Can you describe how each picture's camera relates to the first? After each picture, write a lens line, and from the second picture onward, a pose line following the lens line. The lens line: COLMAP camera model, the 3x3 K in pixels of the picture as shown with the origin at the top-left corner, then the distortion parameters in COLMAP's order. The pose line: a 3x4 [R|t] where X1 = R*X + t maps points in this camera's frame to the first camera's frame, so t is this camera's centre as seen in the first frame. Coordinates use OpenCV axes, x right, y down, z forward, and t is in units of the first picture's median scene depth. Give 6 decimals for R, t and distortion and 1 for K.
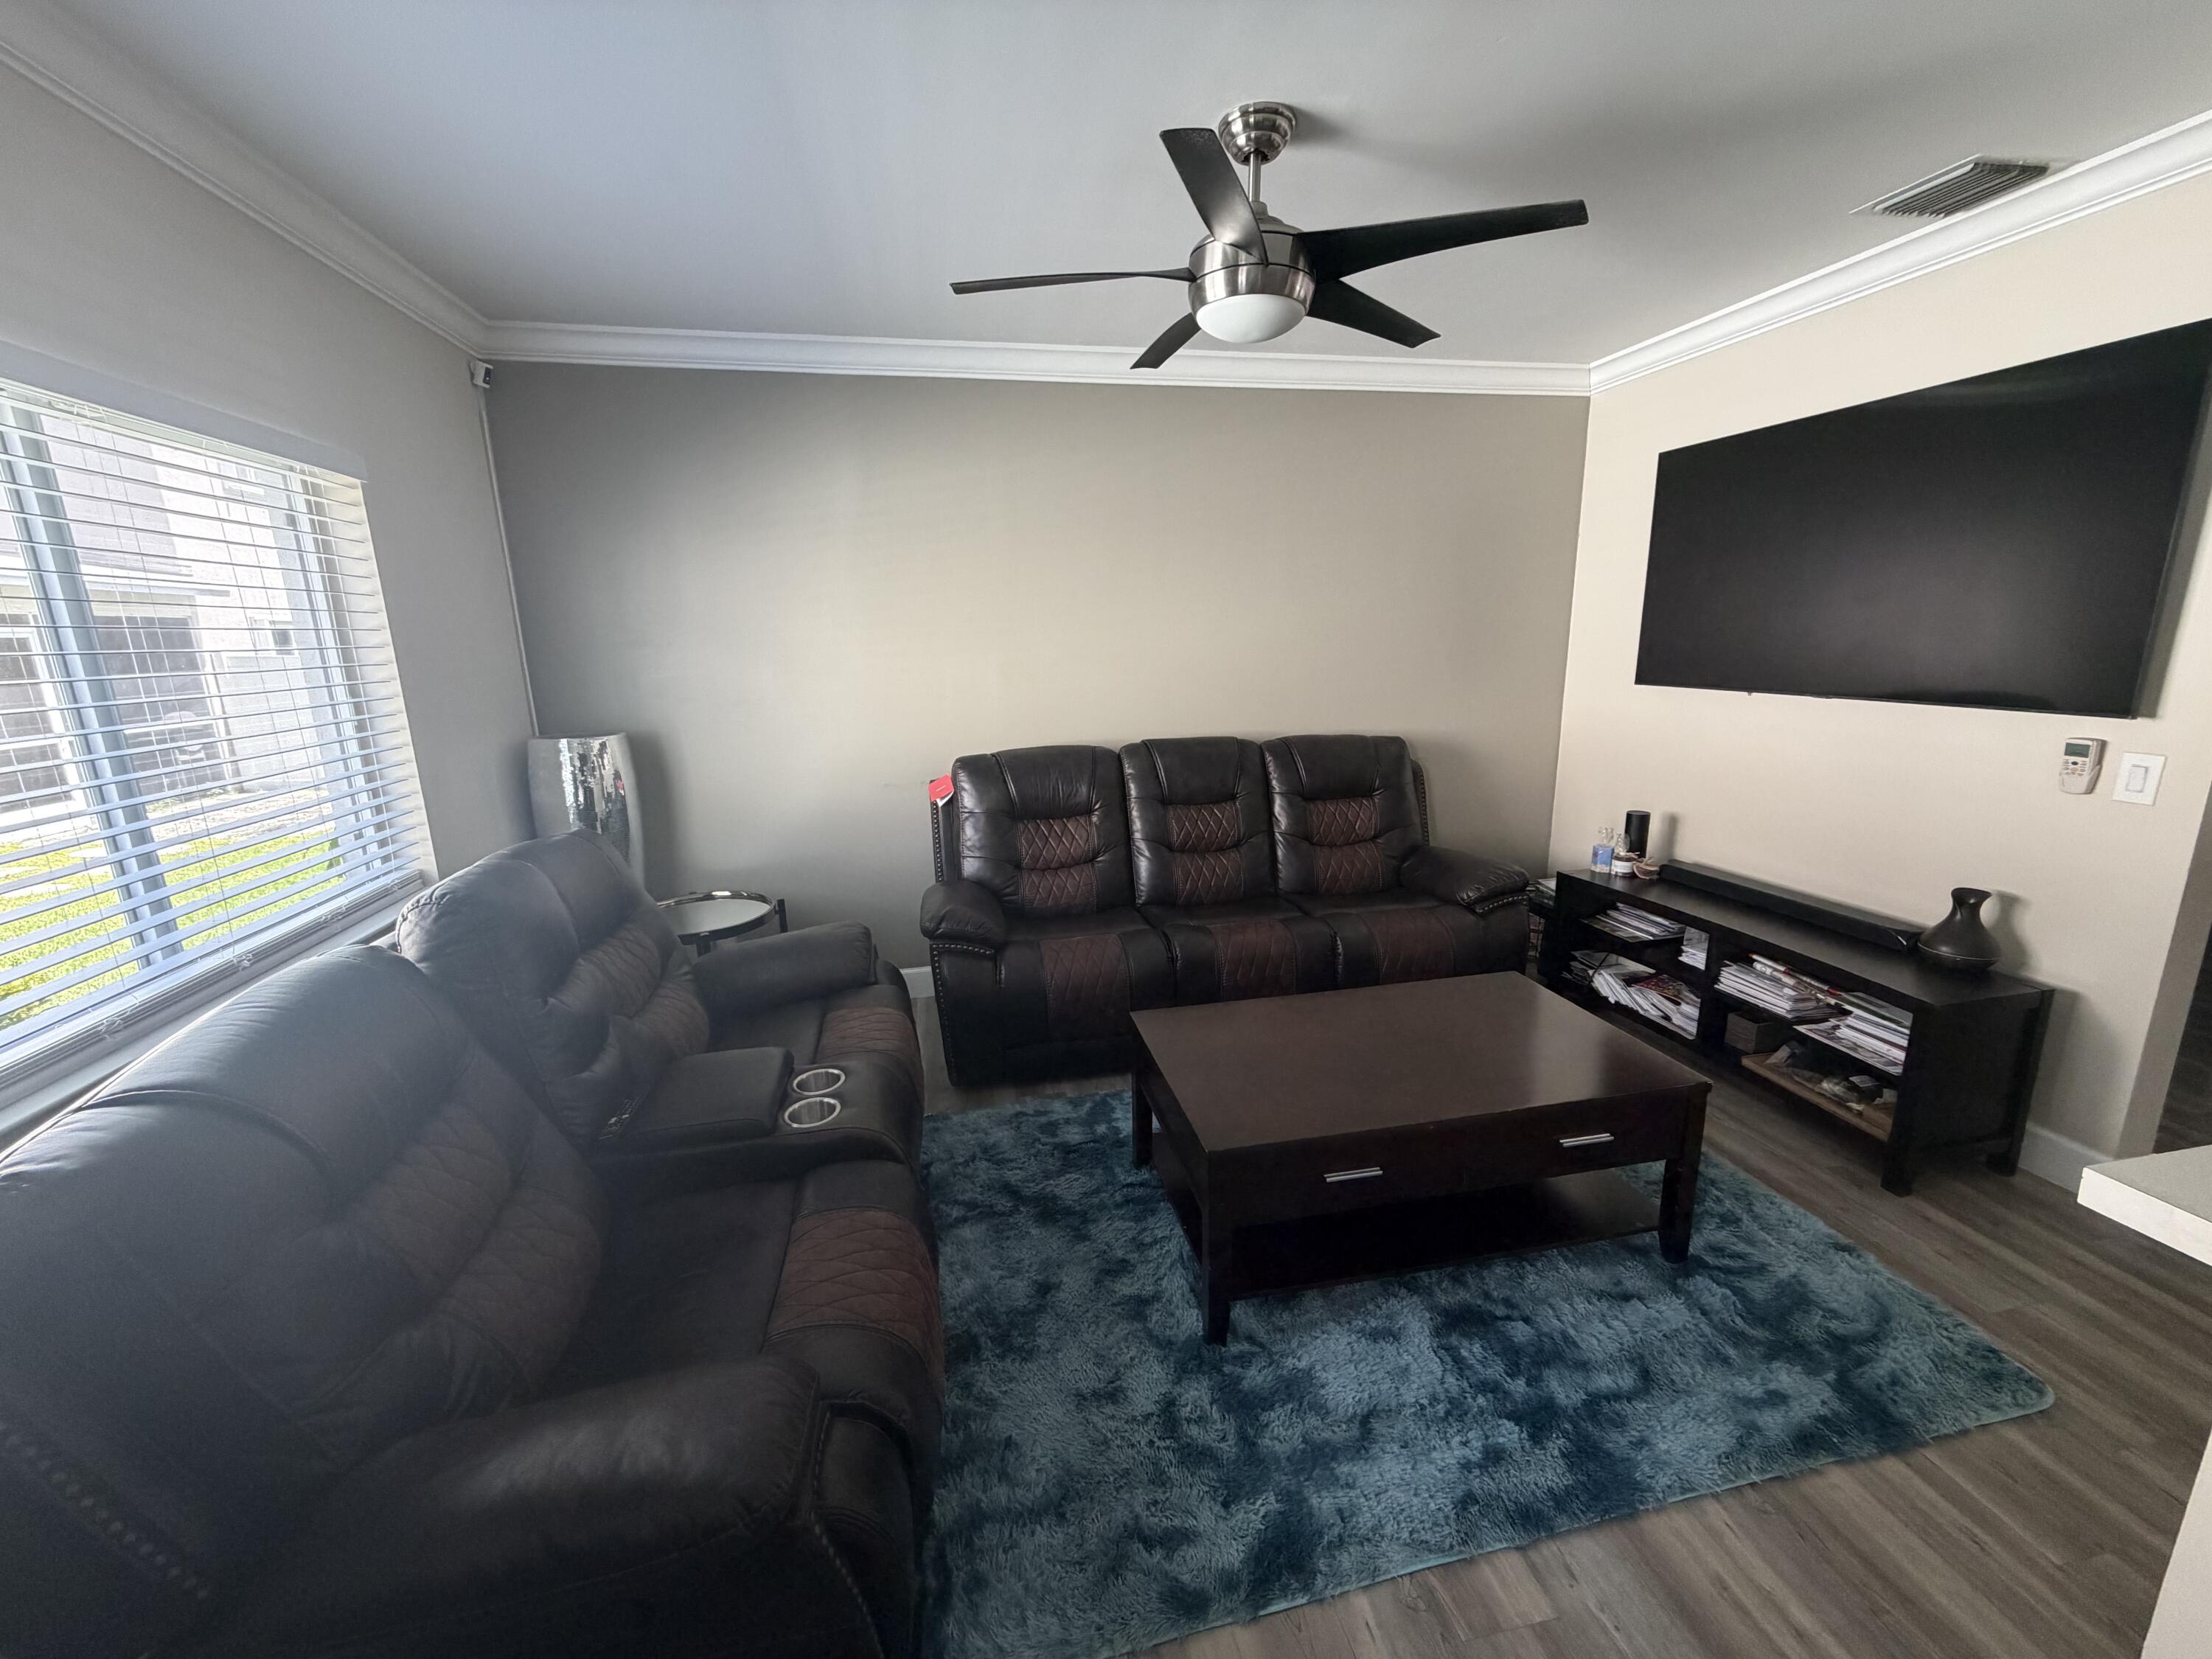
lens RADIAL K [[868.9, 0, 1100.7], [0, 868.9, 812.3], [0, 0, 1]] dist [0.005690, -0.000169]
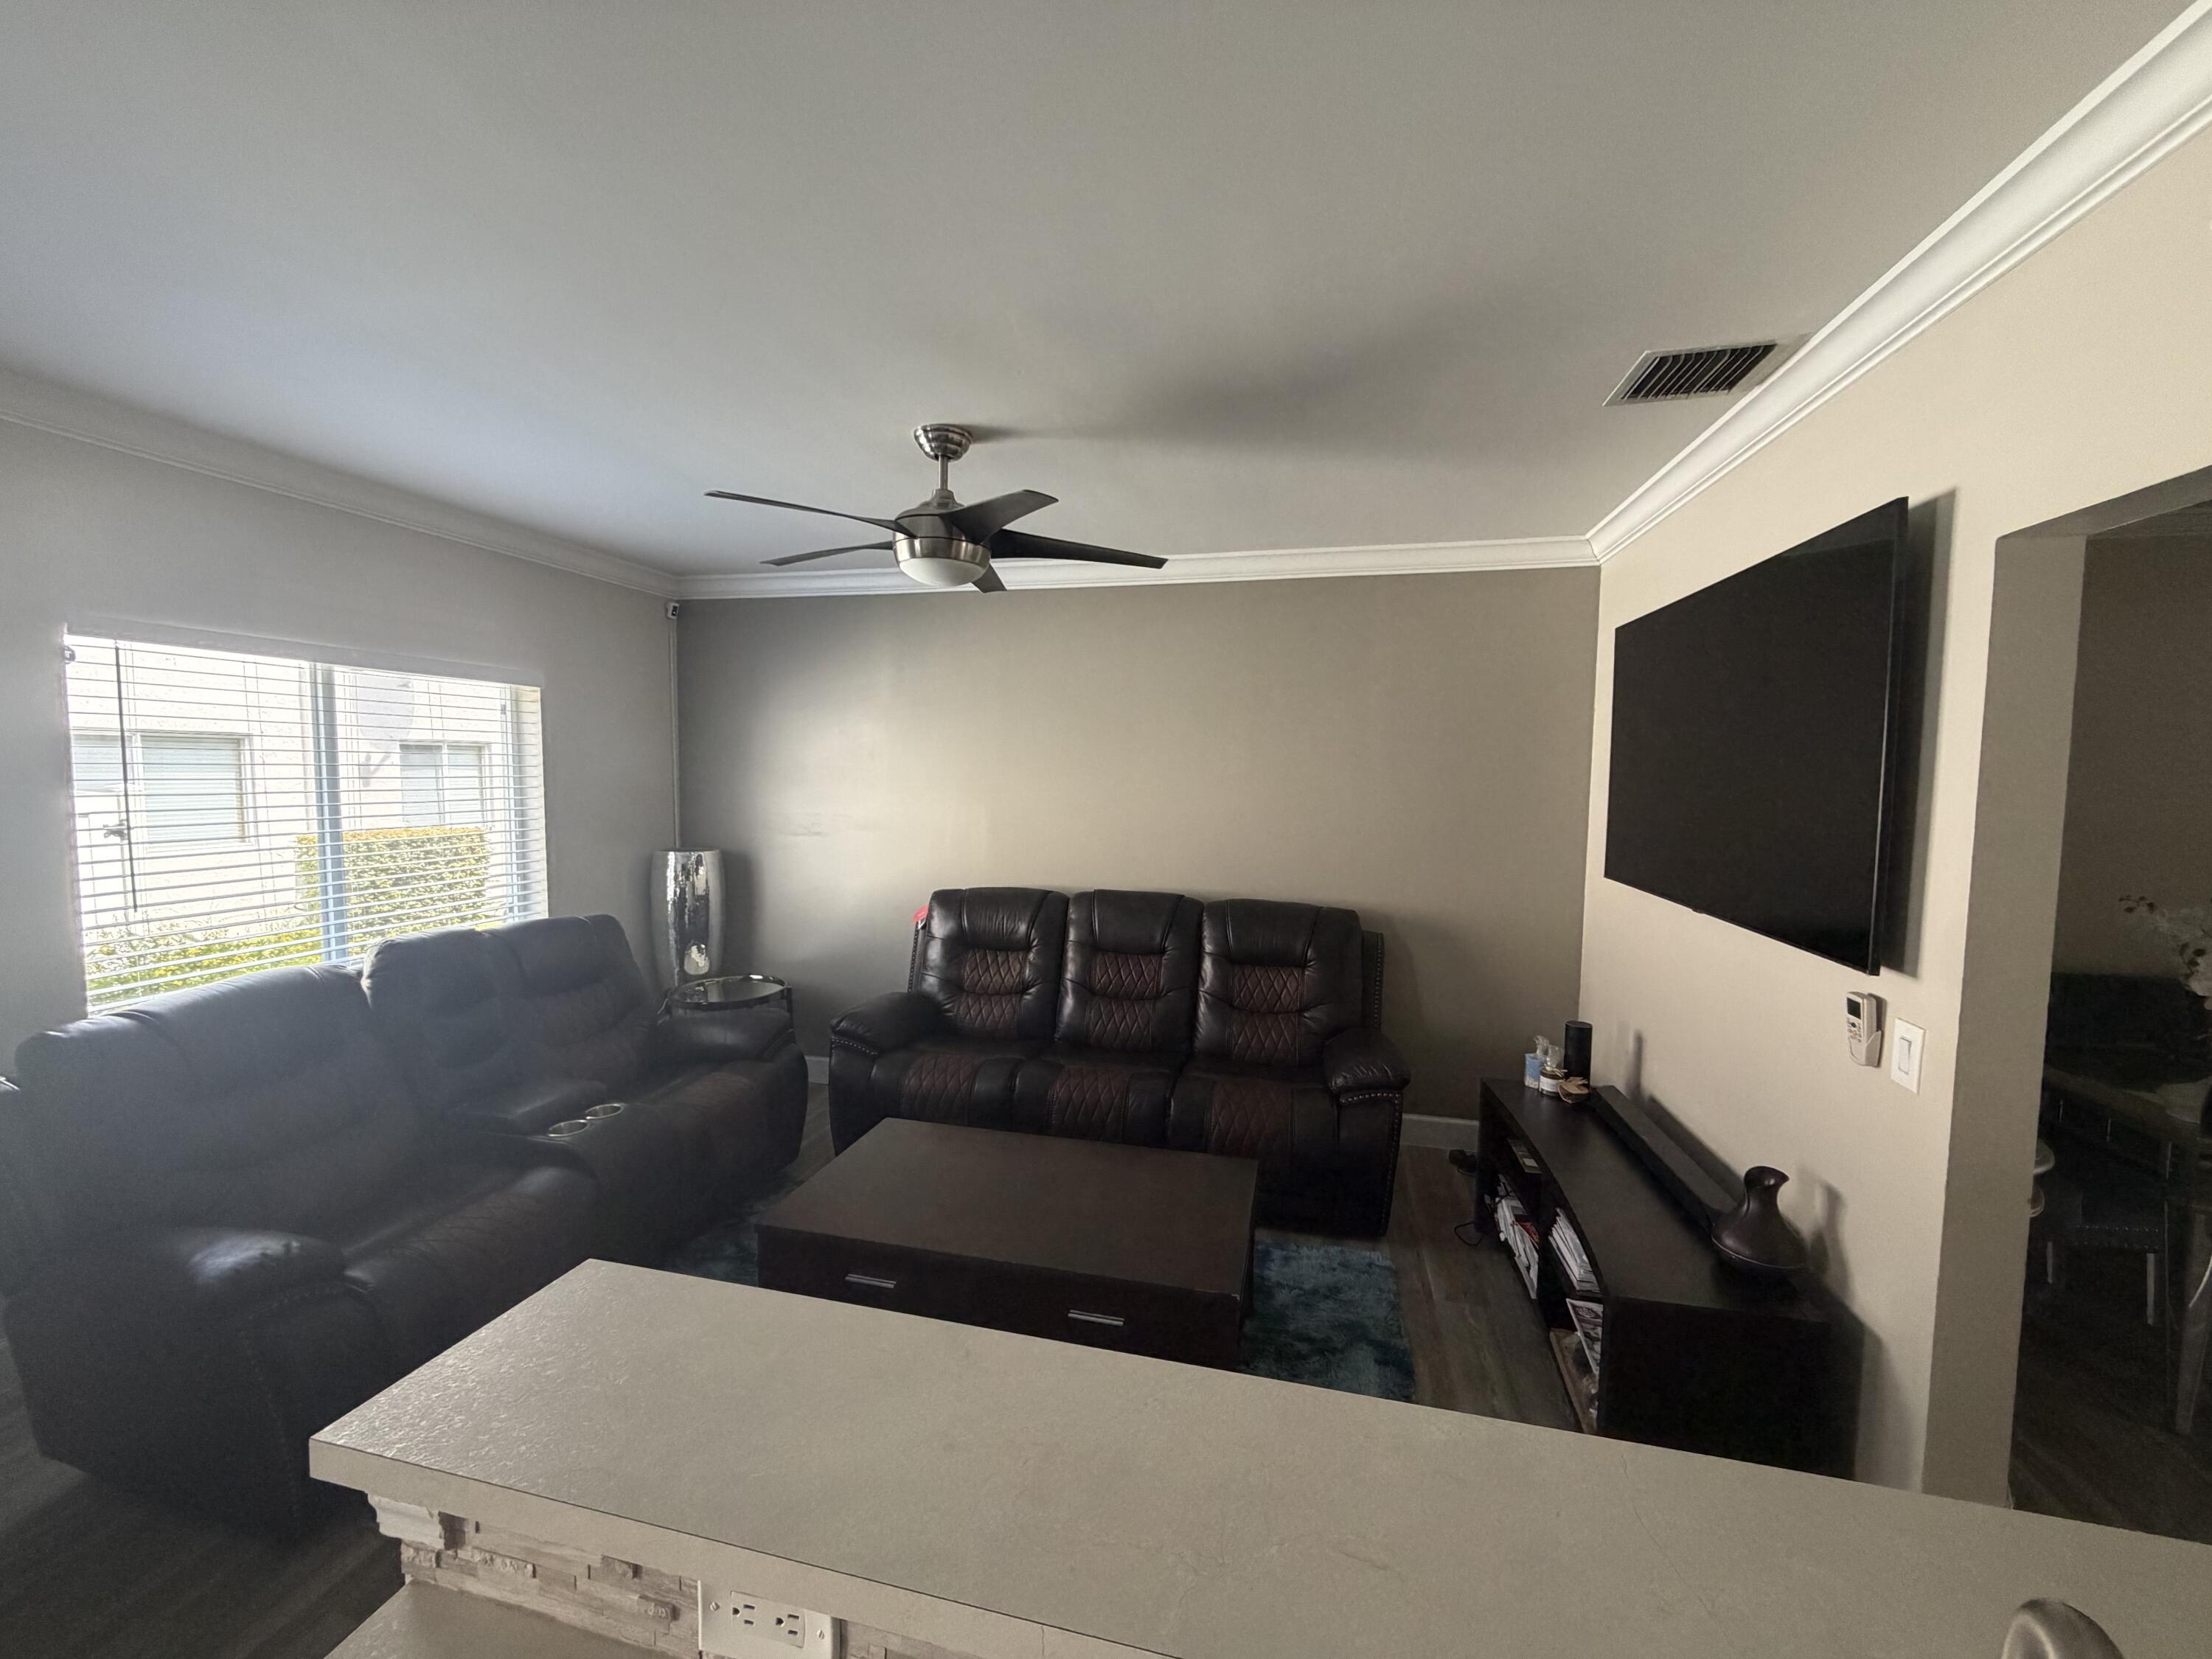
lens RADIAL K [[872.3, 0, 1106.0], [0, 872.3, 829.5], [0, 0, 1]] dist [0.001276, -0.000506]
pose [[0.908335, 0.062094, -0.413608, 0.578344], [-0.116647, 0.987289, -0.107954, -0.046827], [0.401647, 0.146305, 0.904033, -0.008541]]
